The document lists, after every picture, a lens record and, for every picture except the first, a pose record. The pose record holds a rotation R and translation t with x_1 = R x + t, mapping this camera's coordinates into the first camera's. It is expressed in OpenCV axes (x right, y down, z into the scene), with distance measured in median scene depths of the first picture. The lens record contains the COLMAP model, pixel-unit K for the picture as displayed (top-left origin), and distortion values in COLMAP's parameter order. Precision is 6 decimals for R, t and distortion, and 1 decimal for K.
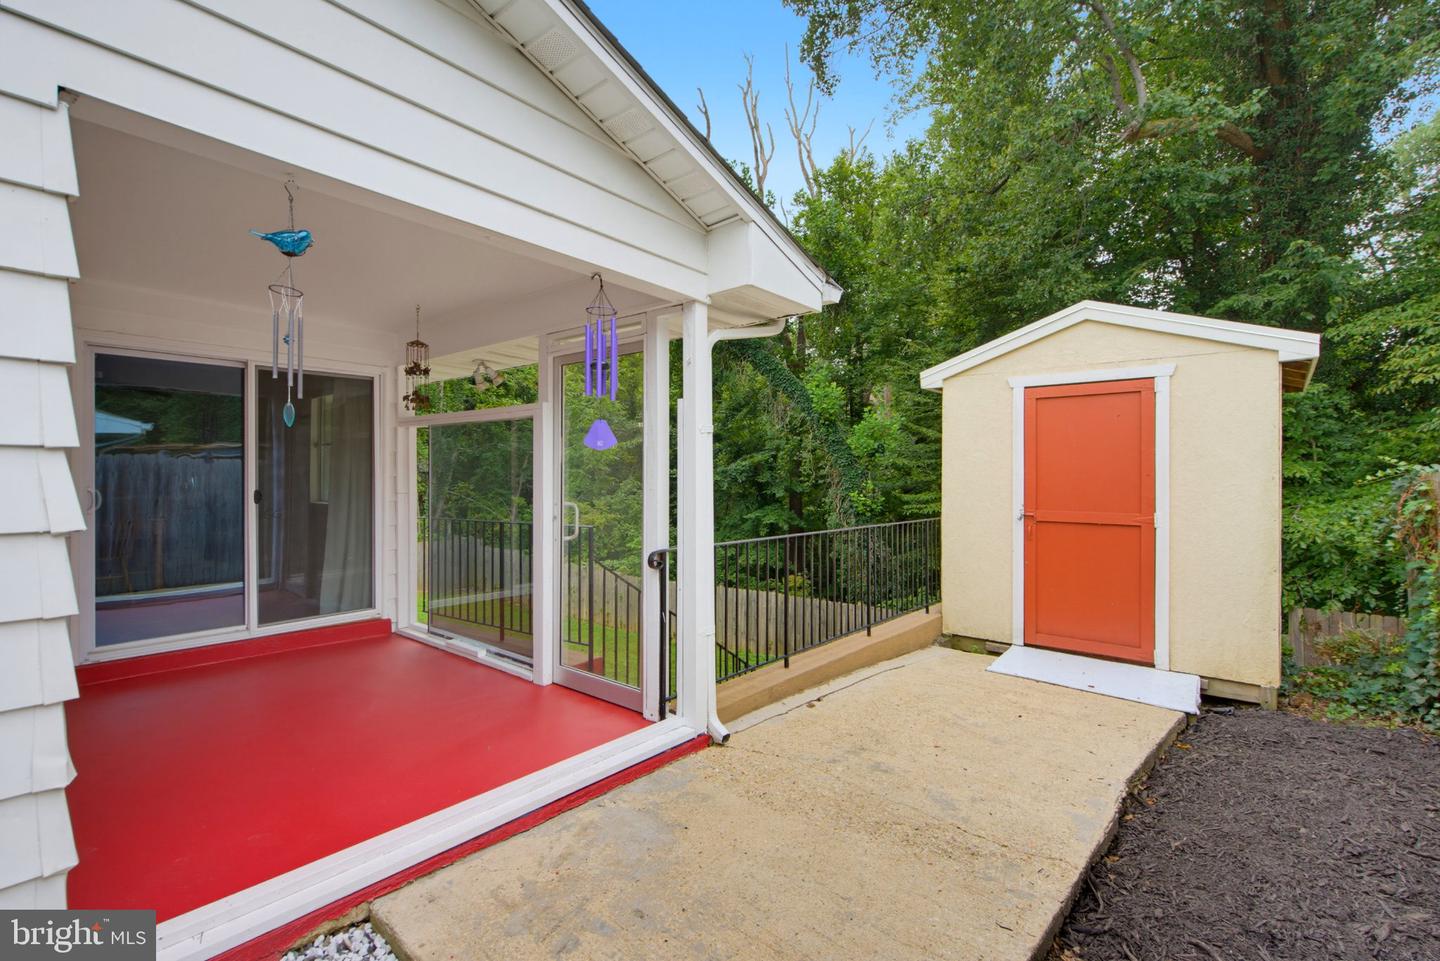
lens RADIAL K [[675.3, 0, 712.1], [0, 675.3, 475.4], [0, 0, 1]] dist [0.022365, 0.000050]
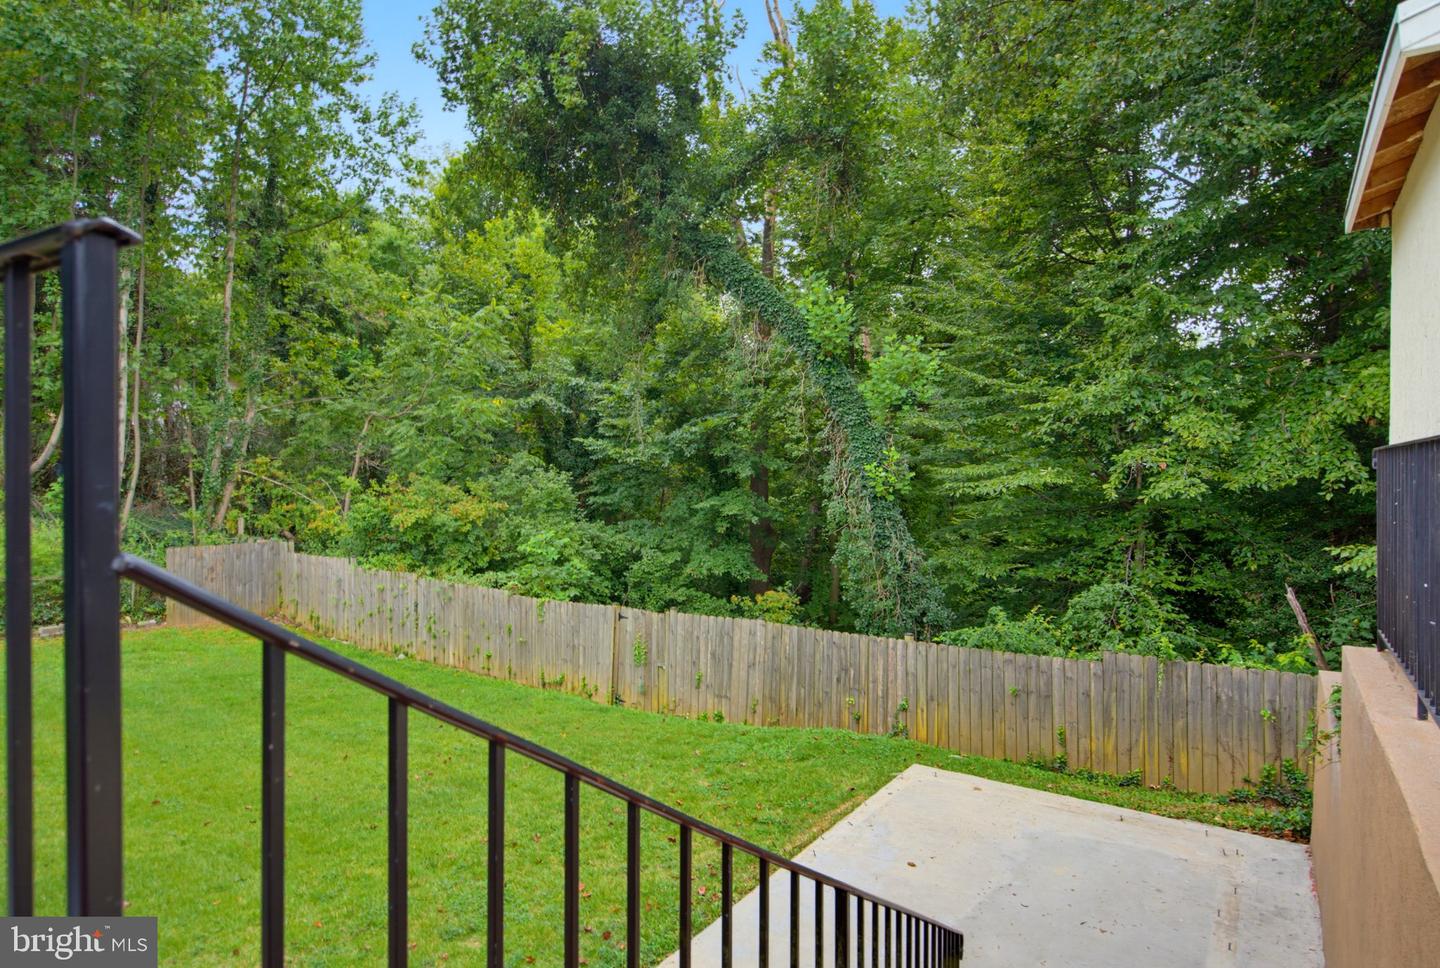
lens RADIAL K [[801.0, 0, 711.6], [0, 801.0, 478.5], [0, 0, 1]] dist [0.022858, -0.021878]
pose [[0.994256, -0.000140, 0.107027, -0.021607], [-0.000989, 0.999944, 0.010493, 0.023914], [-0.107022, -0.010539, 0.994201, 0.187919]]
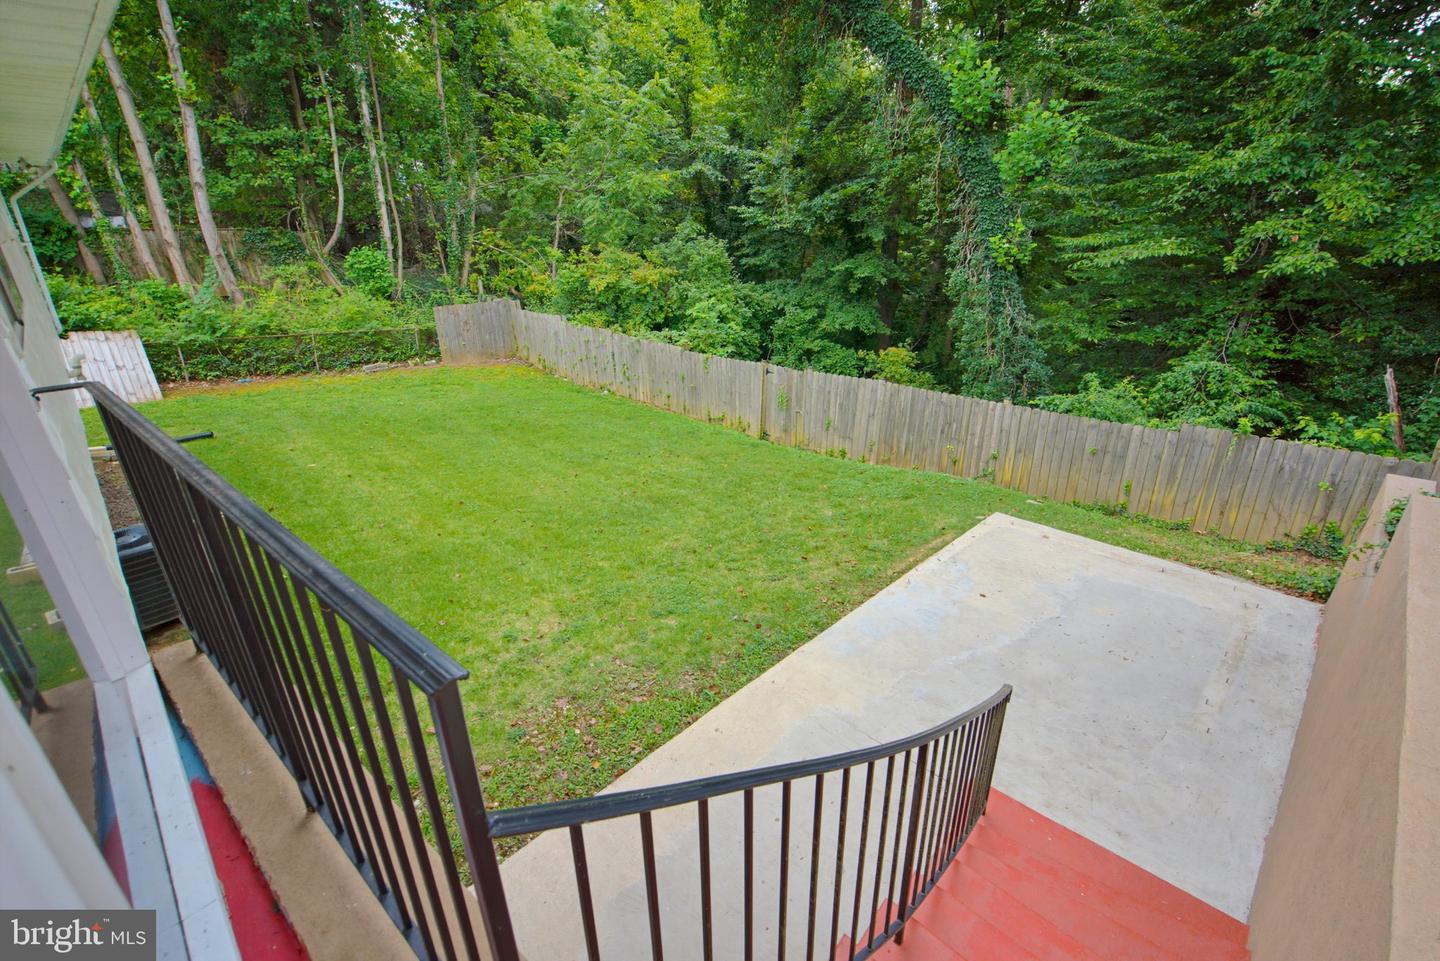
lens RADIAL K [[639.5, 0, 720.0], [0, 639.5, 480.5], [0, 0, 1]] dist [0.000067, -0.000012]
pose [[0.997068, 0.012562, -0.075481, -0.023350], [0.017618, 0.922240, 0.386216, -0.002921], [0.074464, -0.386413, 0.919315, 0.191888]]
